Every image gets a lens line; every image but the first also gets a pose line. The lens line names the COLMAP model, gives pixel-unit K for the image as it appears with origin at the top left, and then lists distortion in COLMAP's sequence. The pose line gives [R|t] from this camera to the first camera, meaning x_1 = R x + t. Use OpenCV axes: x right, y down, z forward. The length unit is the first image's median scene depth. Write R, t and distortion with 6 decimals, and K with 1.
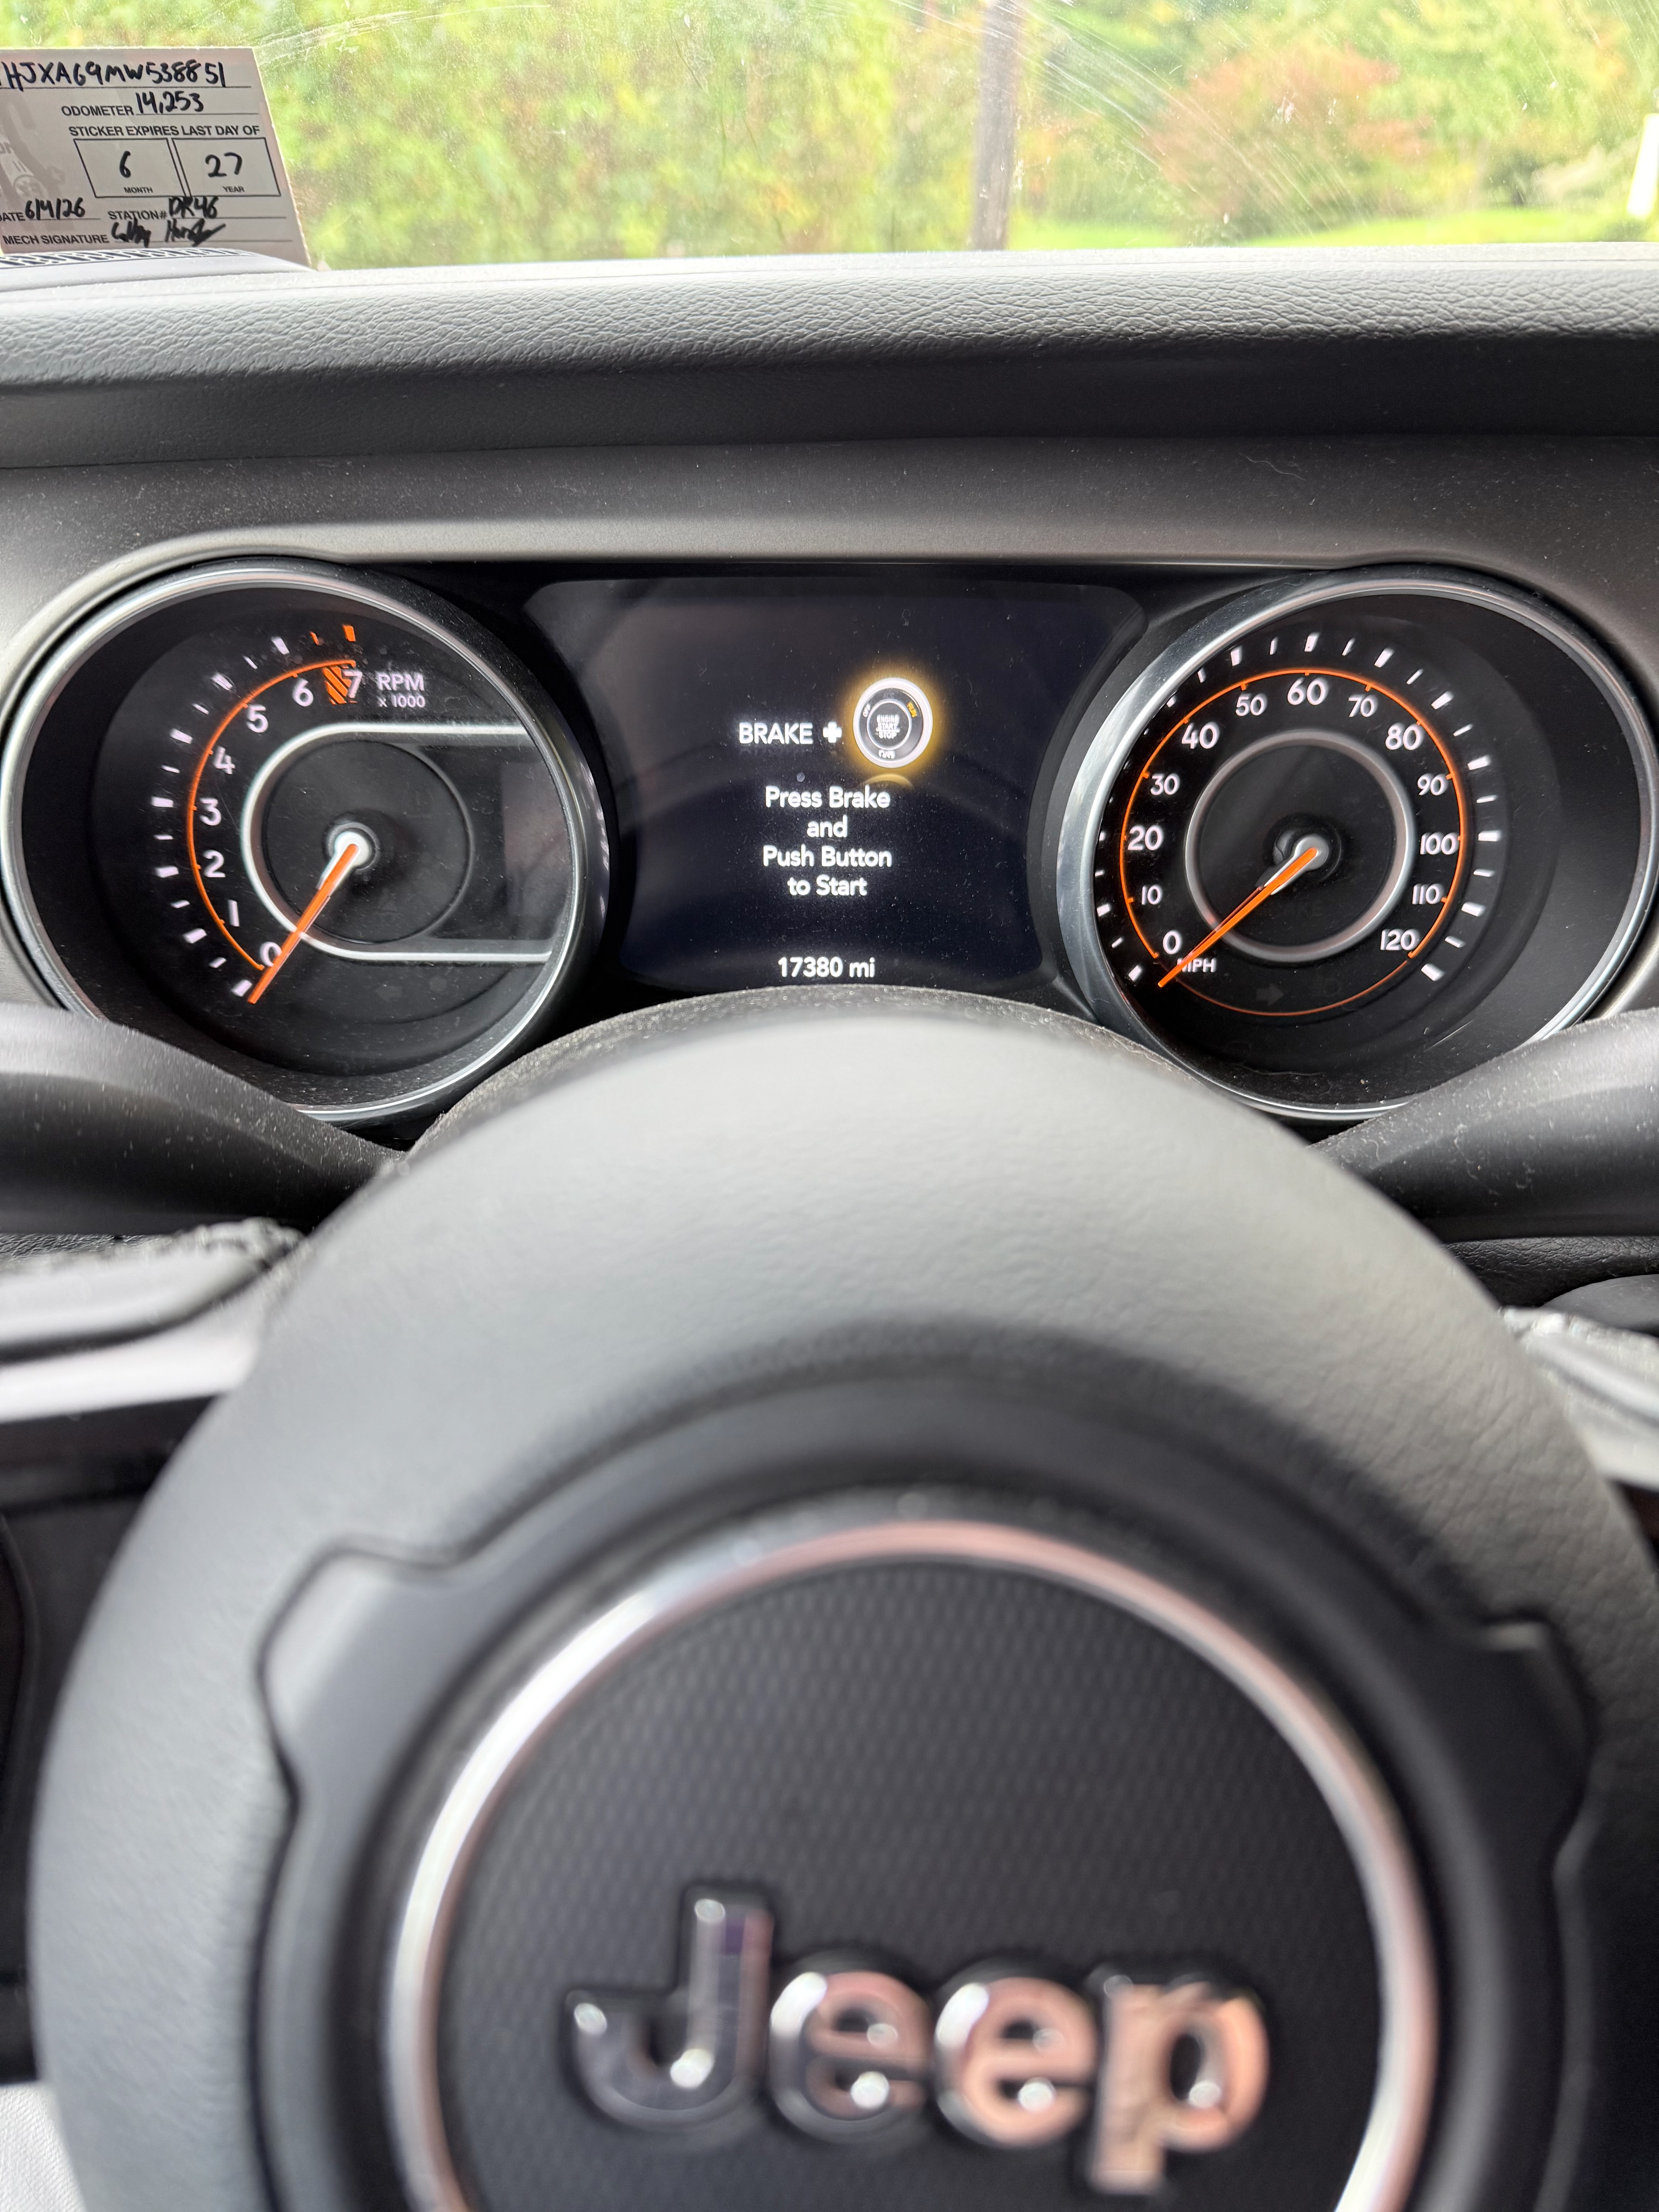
lens RADIAL K [[1576.7, 0, 846.6], [0, 1576.7, 1107.3], [0, 0, 1]] dist [0.024680, -0.044000]
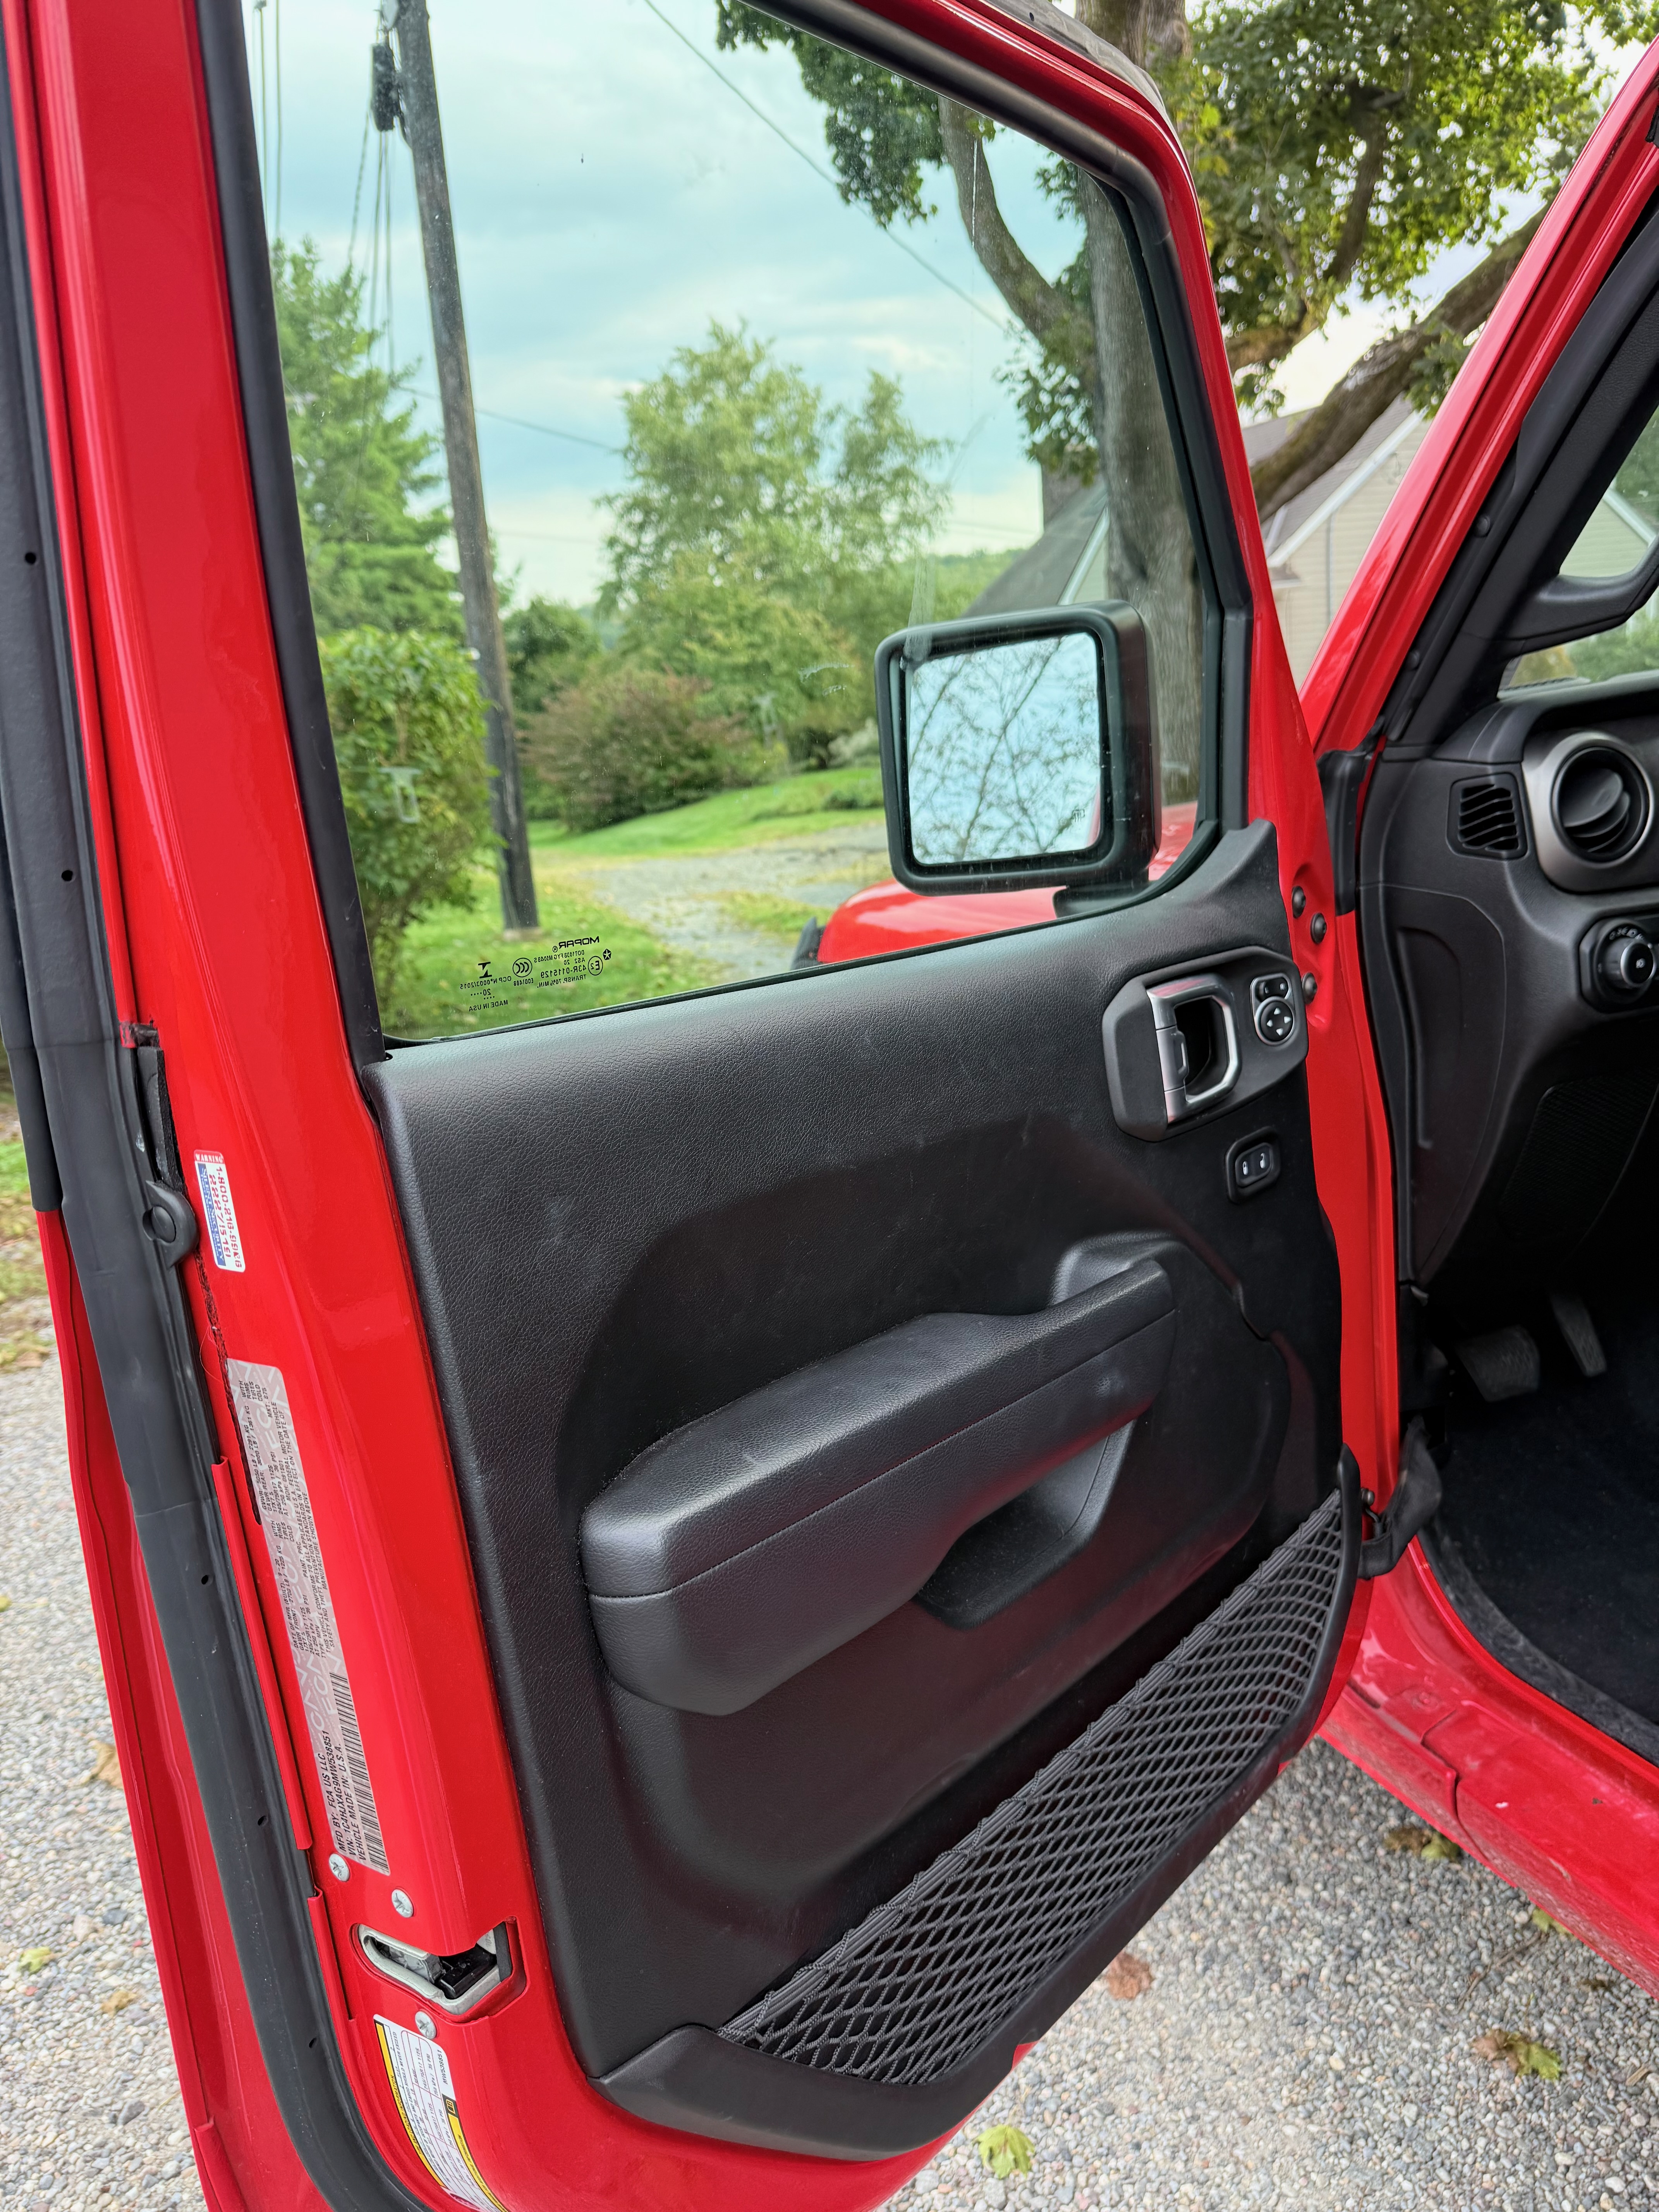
lens RADIAL K [[1576.7, 0, 830.3], [0, 1576.7, 1129.0], [0, 0, 1]] dist [0.024680, -0.044000]
pose [[0.924603, -0.183989, 0.333554, -3.406916], [0.278478, 0.923935, -0.262288, 0.910714], [-0.259924, 0.335399, 0.905509, -1.519904]]
